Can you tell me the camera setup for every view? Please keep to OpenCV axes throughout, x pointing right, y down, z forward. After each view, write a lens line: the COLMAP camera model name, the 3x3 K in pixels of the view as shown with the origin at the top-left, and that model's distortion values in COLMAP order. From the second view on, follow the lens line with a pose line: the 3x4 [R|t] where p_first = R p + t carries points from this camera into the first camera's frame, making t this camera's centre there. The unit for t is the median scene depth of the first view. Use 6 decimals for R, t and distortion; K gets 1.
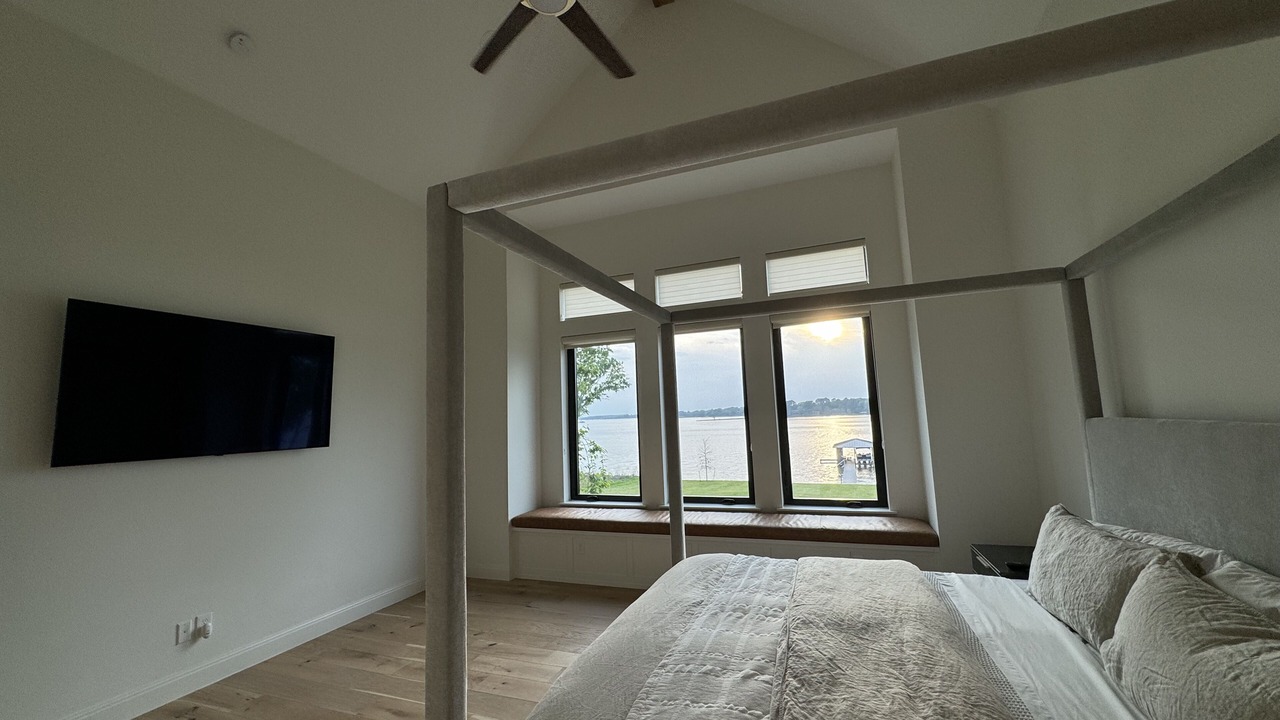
lens RADIAL K [[512.7, 0, 639.8], [0, 512.7, 357.5], [0, 0, 1]] dist [0.002210, 0.000125]
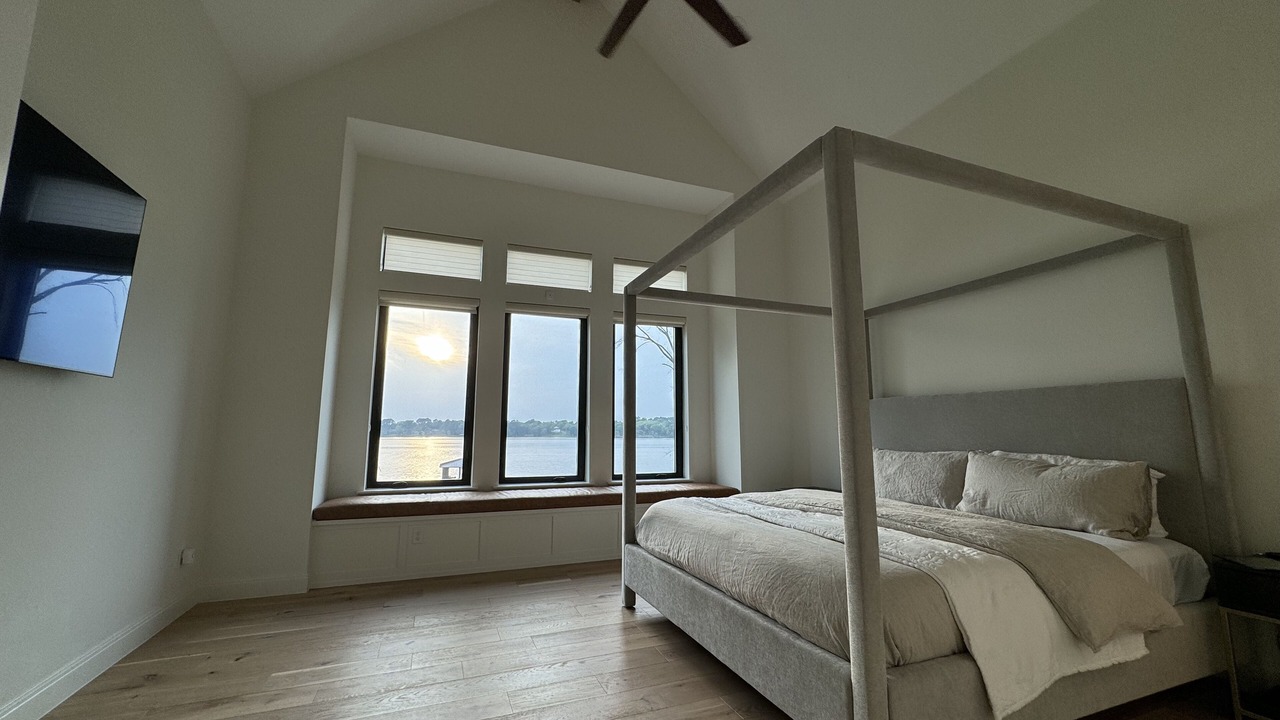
lens RADIAL K [[512.7, 0, 632.4], [0, 512.7, 351.3], [0, 0, 1]] dist [0.002210, 0.000125]
pose [[0.738188, 0.142988, 0.659267, -0.507604], [-0.106629, 0.989724, -0.095267, 0.122688], [-0.666115, 0.000028, 0.745849, 0.142152]]
